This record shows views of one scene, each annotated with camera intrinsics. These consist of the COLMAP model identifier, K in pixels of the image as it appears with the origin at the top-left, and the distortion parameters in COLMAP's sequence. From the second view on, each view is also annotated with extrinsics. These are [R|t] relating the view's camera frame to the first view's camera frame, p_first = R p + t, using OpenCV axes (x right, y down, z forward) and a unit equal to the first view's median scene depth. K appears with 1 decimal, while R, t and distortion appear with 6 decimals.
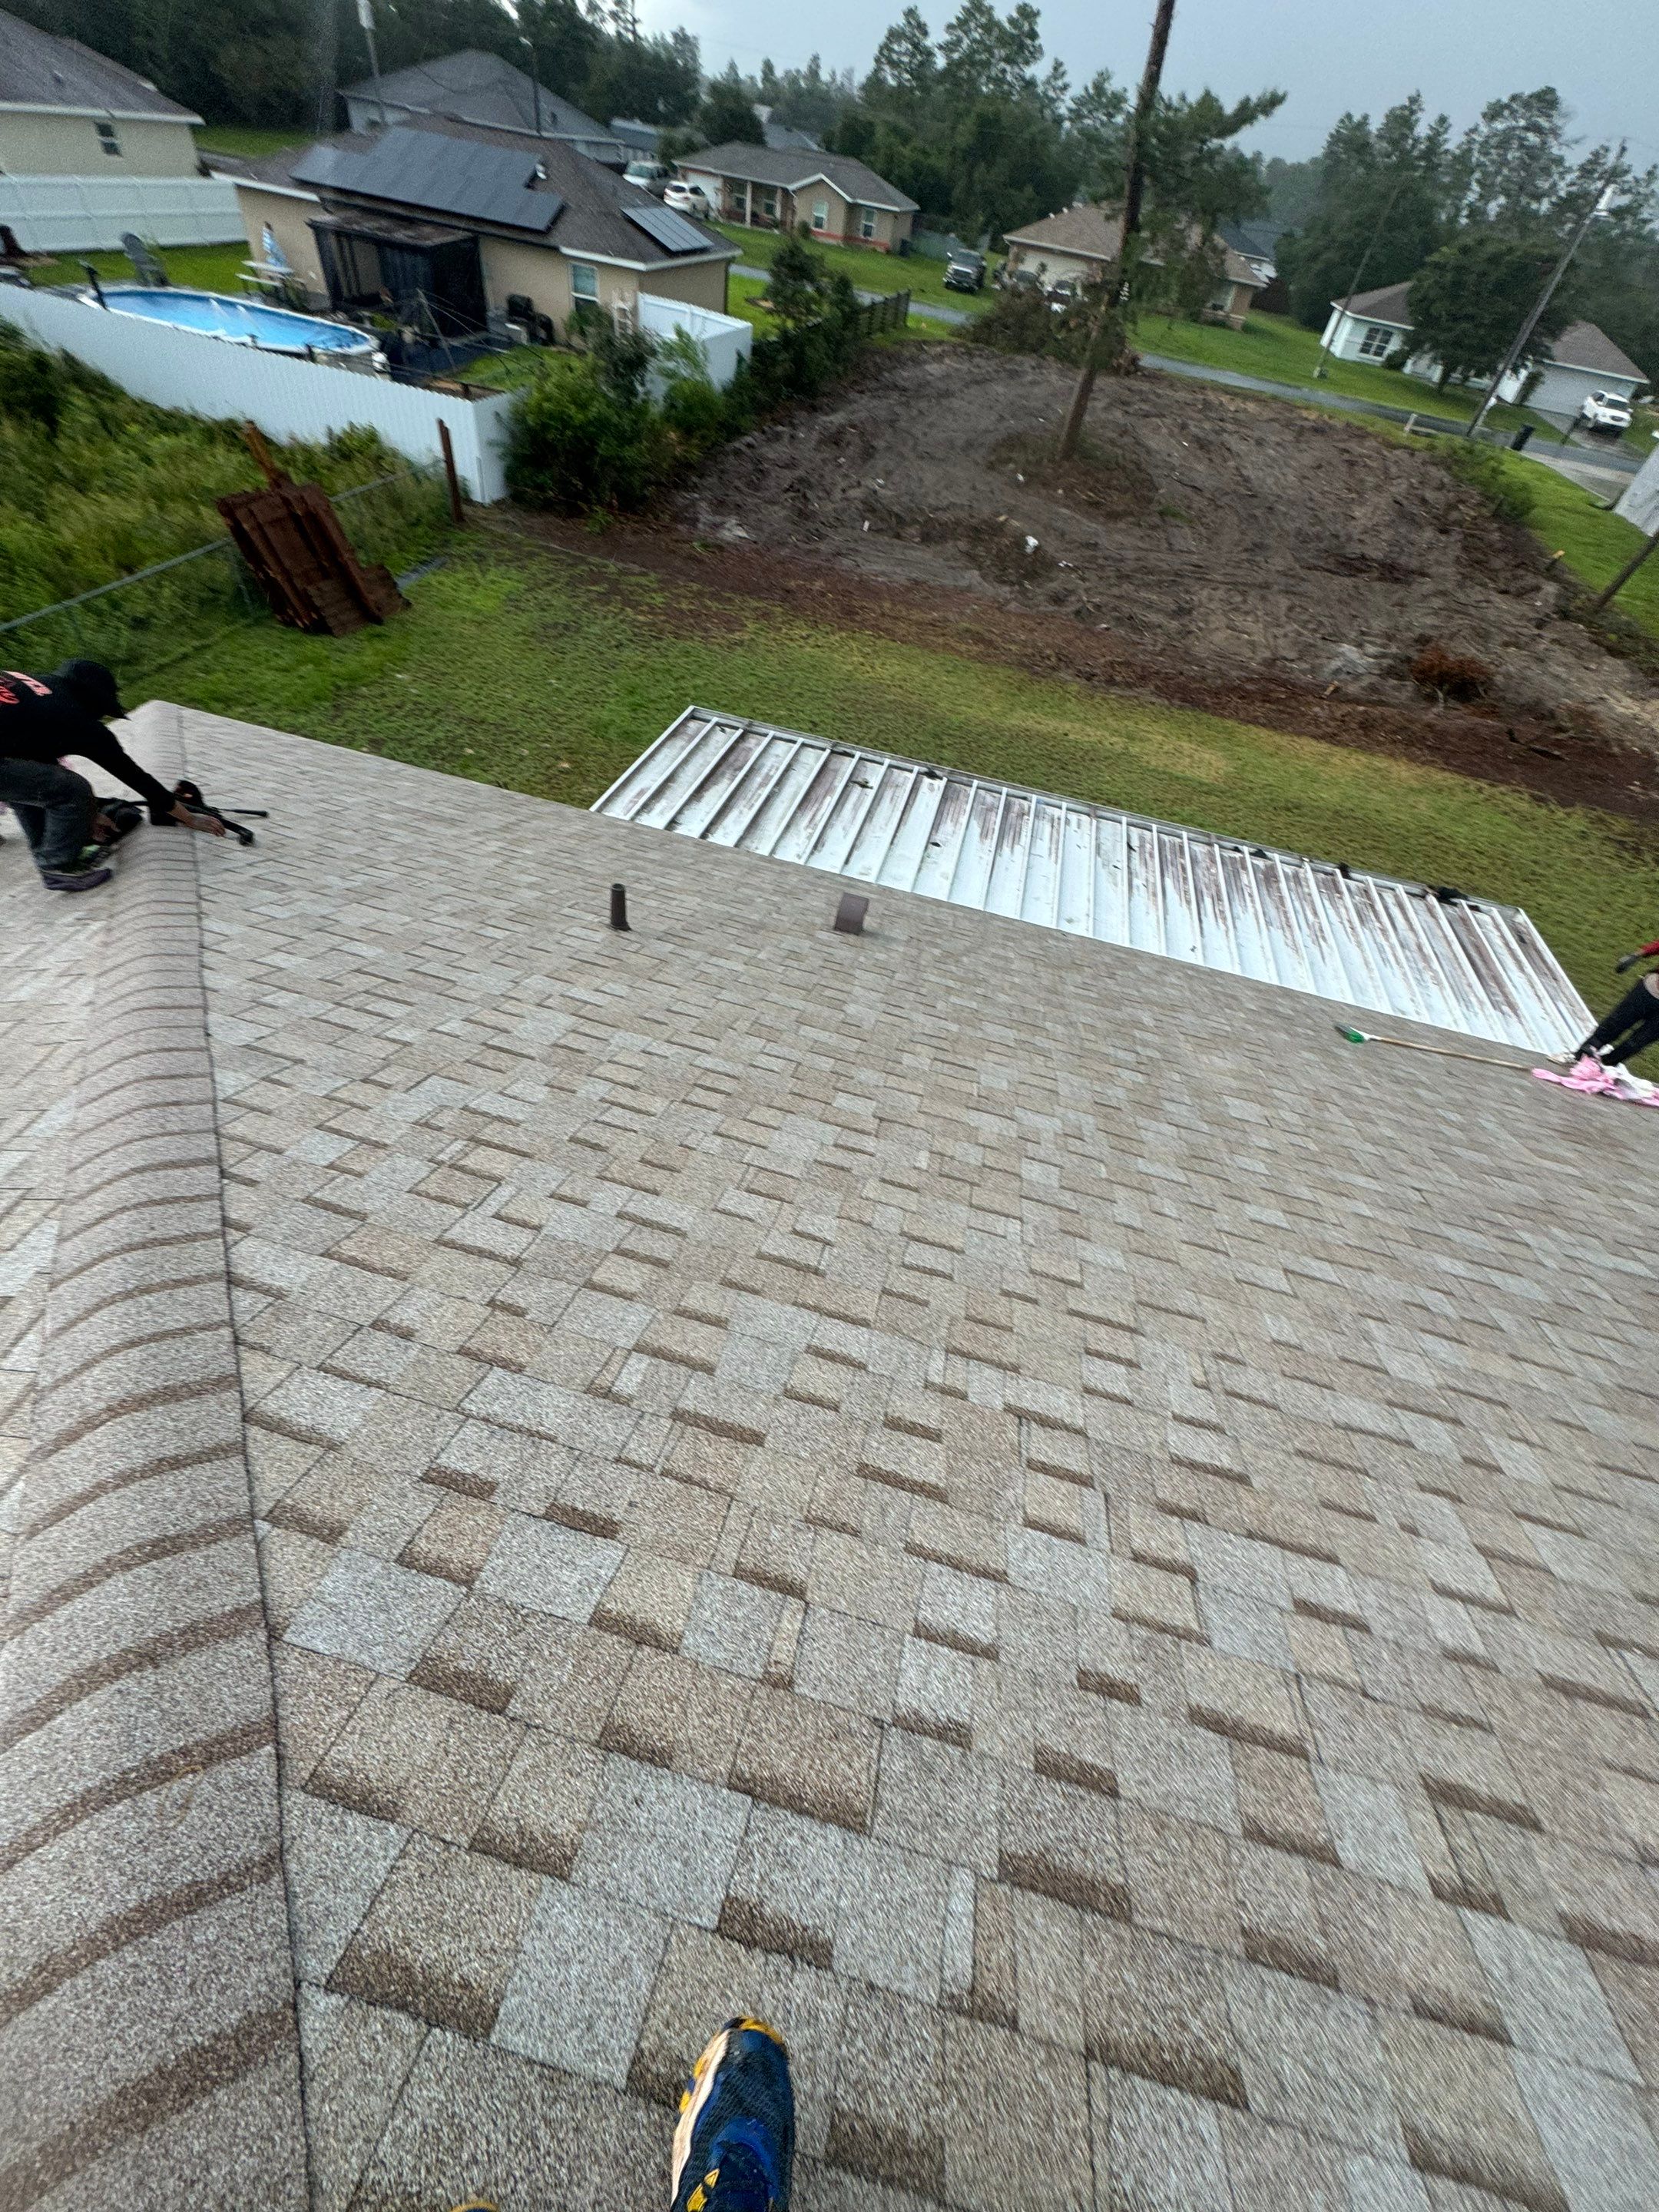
lens RADIAL K [[877.7, 0, 824.1], [0, 877.7, 1104.9], [0, 0, 1]] dist [-0.004118, 0.000831]
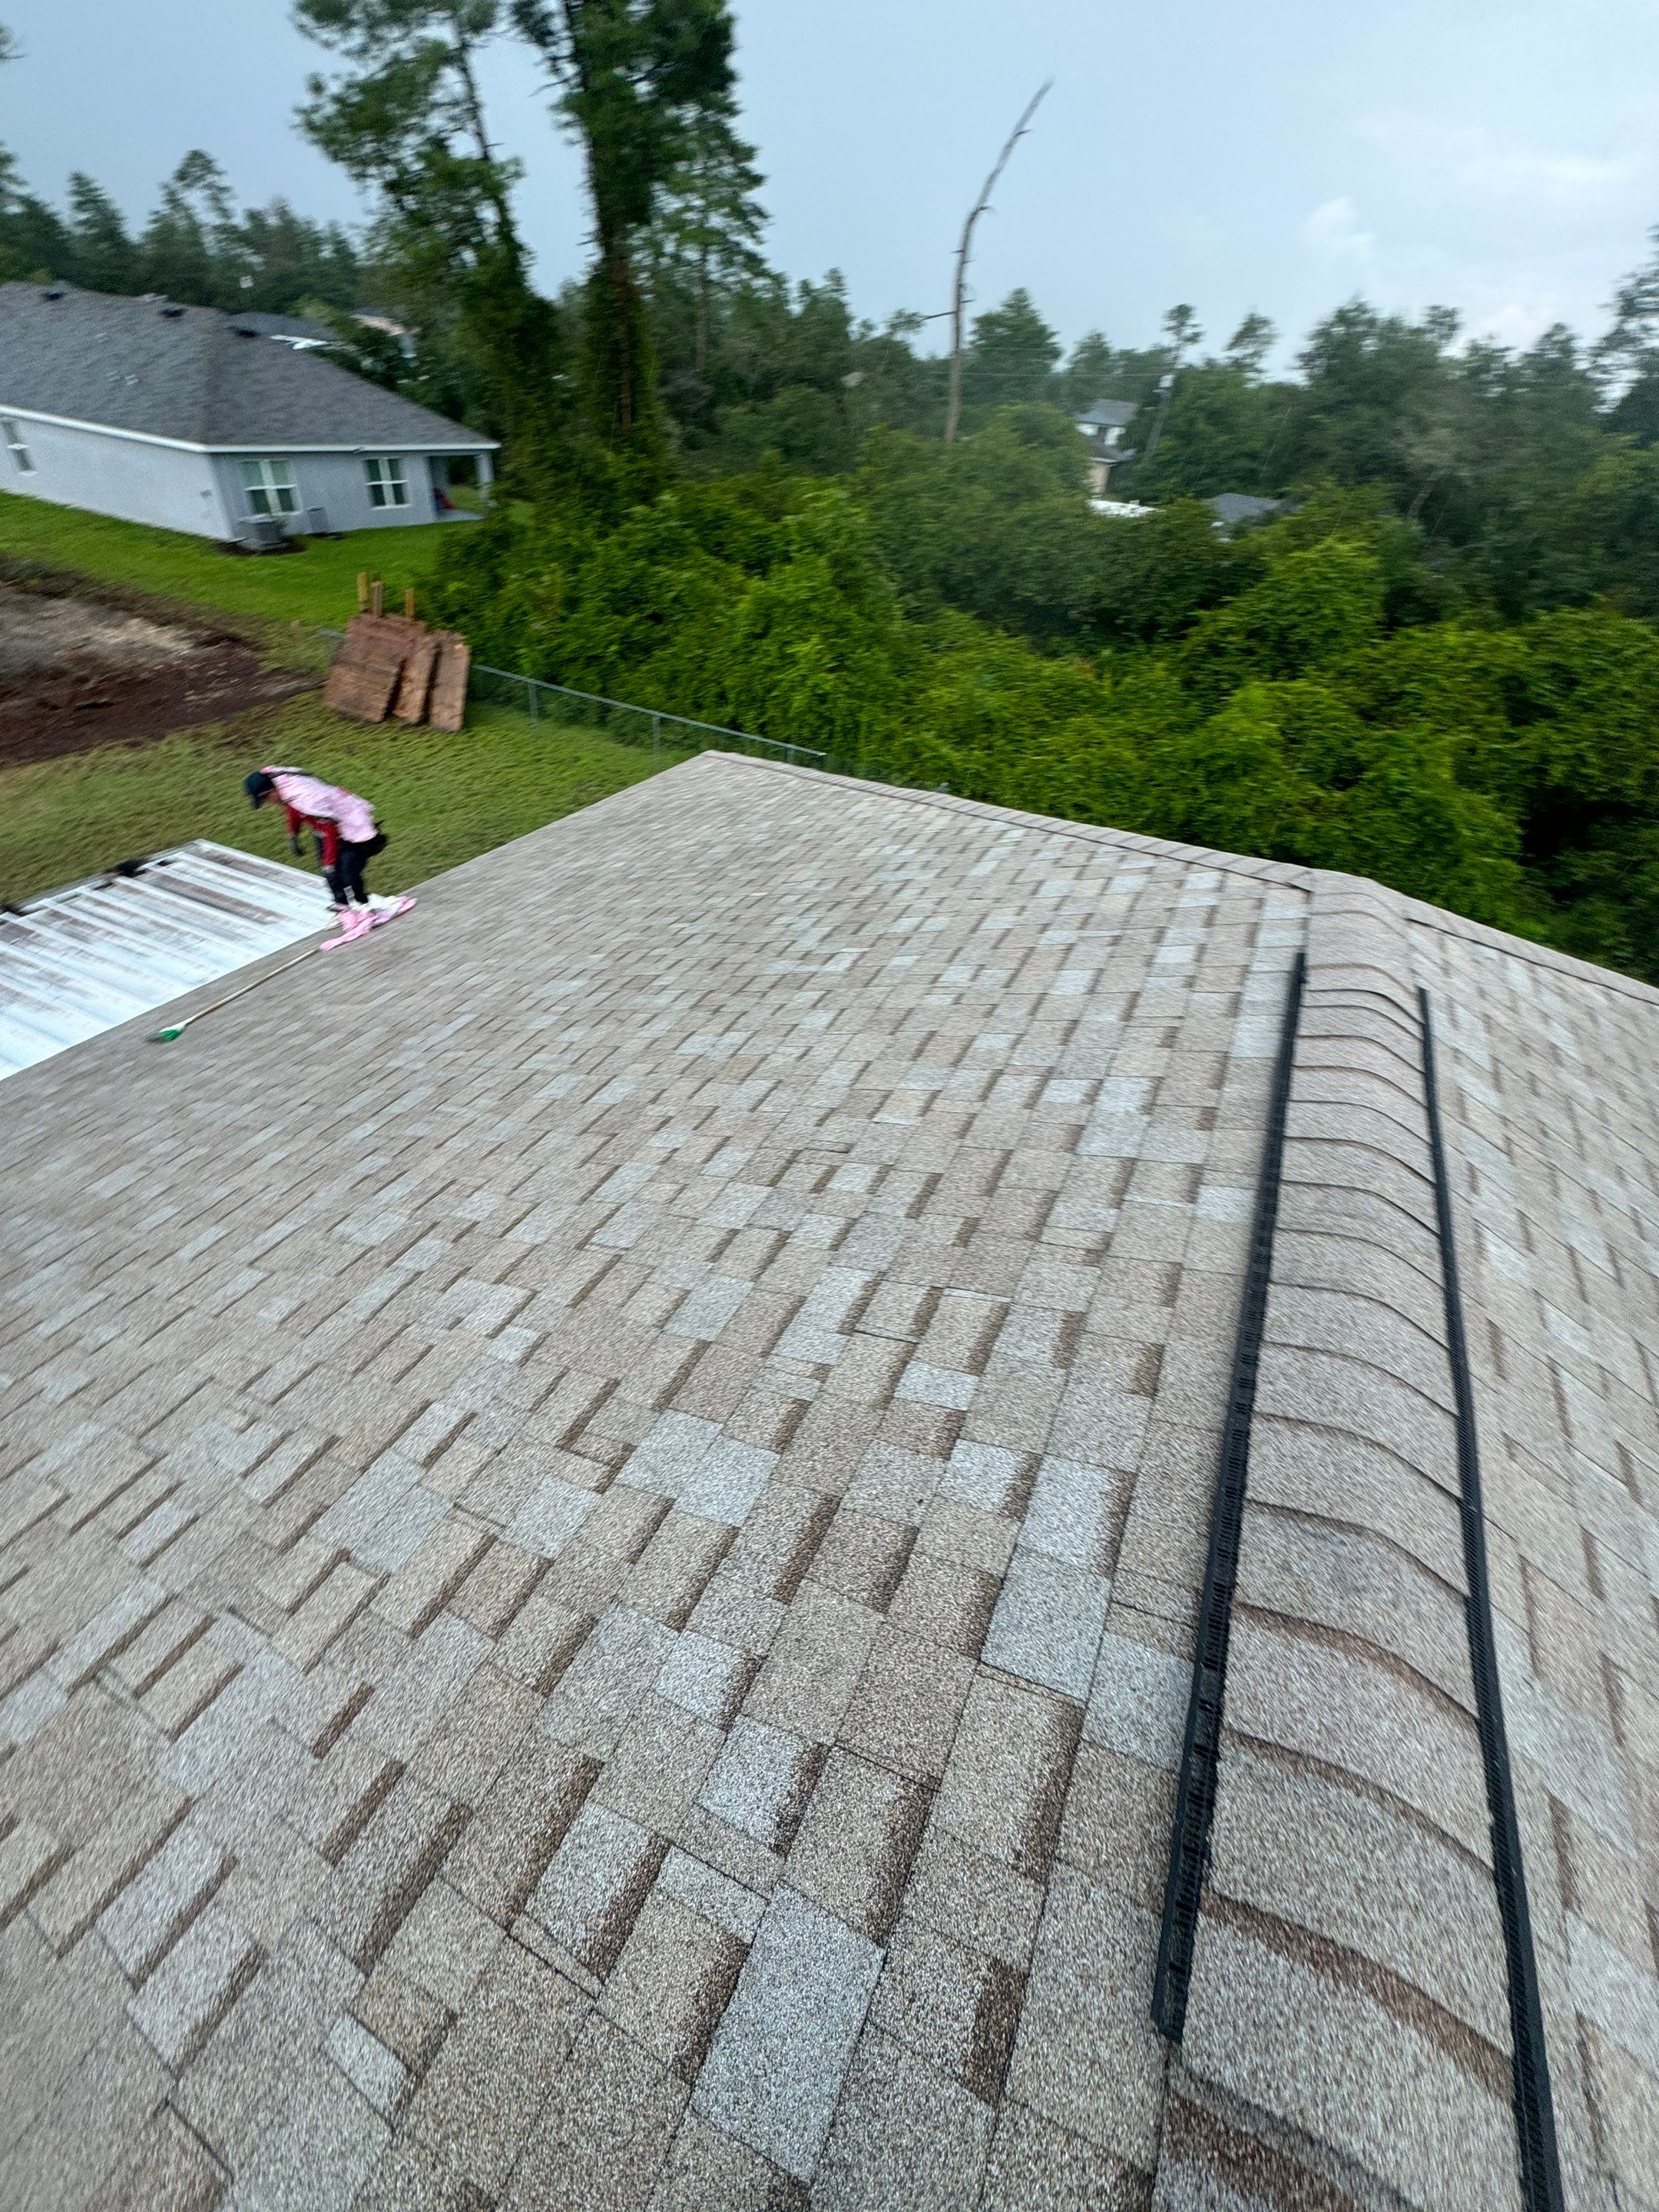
lens RADIAL K [[877.7, 0, 827.1], [0, 877.7, 1109.7], [0, 0, 1]] dist [-0.004118, 0.000831]
pose [[0.221831, -0.711280, 0.666987, 0.086935], [0.678870, 0.603677, 0.417983, 0.068761], [-0.699947, 0.360076, 0.616781, -0.063693]]
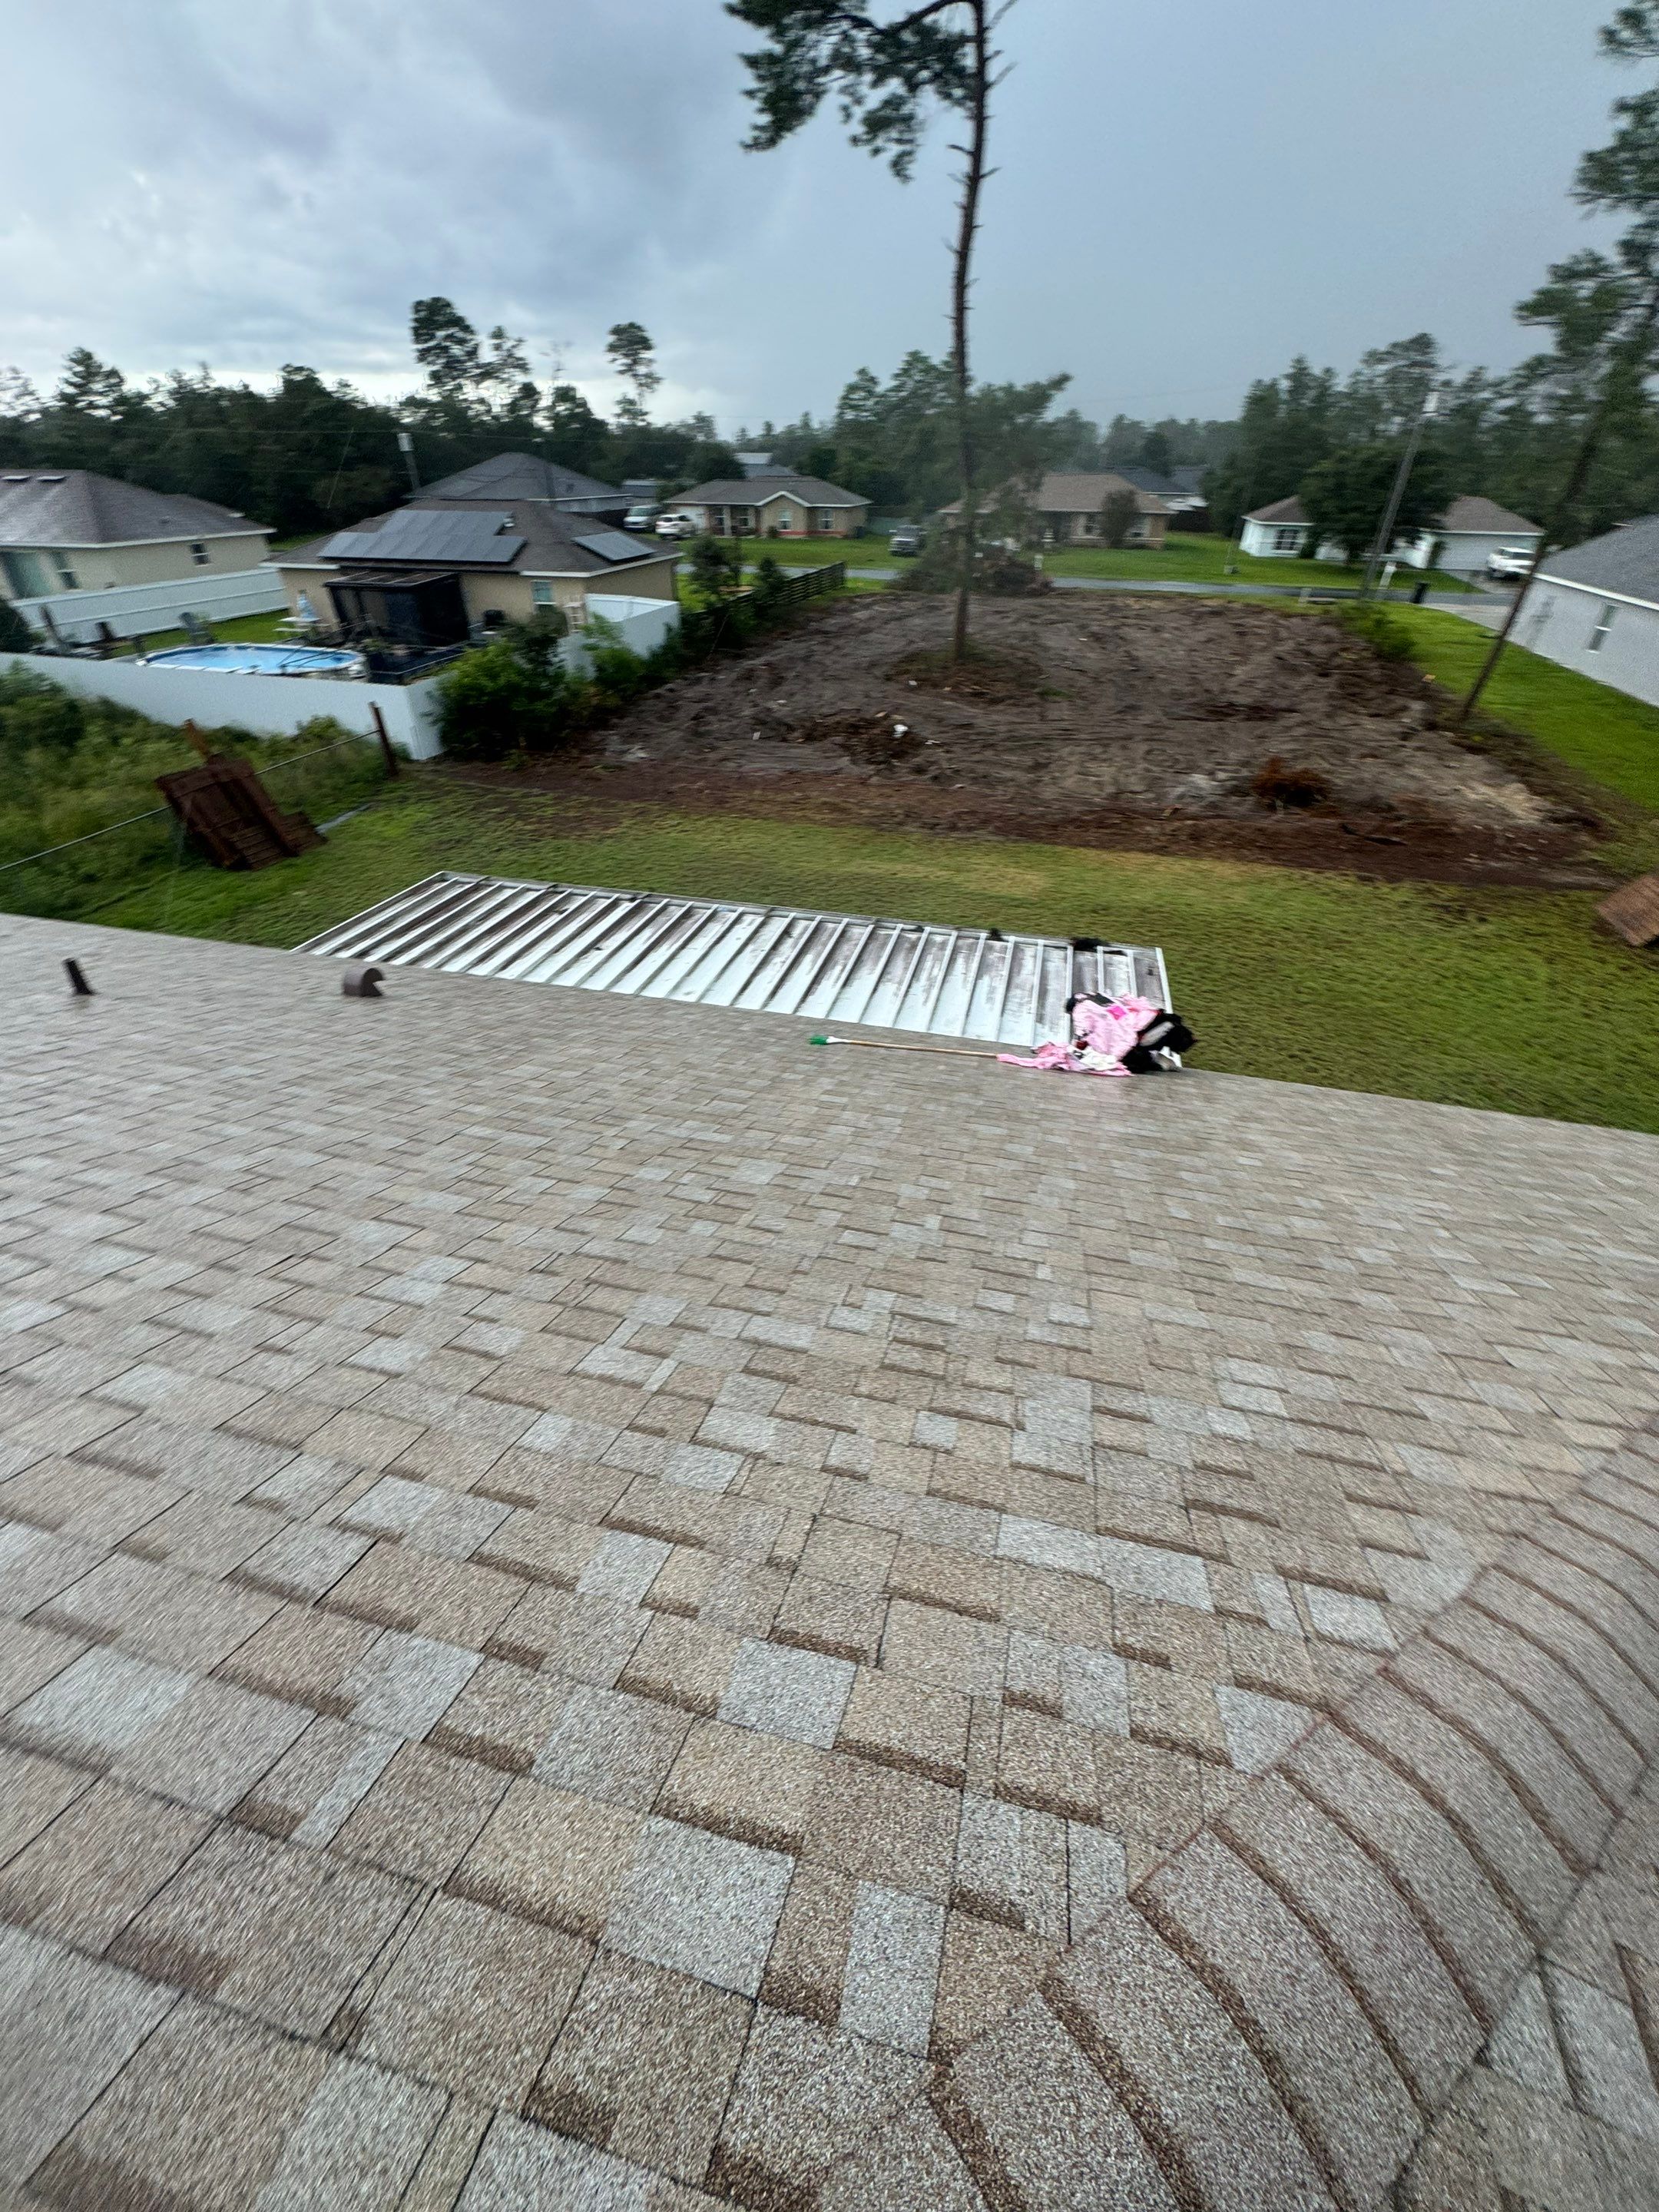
lens RADIAL K [[877.7, 0, 825.5], [0, 877.7, 1107.7], [0, 0, 1]] dist [-0.004118, 0.000831]
pose [[0.991948, -0.100920, -0.076510, 0.787725], [0.083273, 0.974930, -0.206344, 0.271509], [0.095416, 0.198311, 0.975484, -0.091821]]
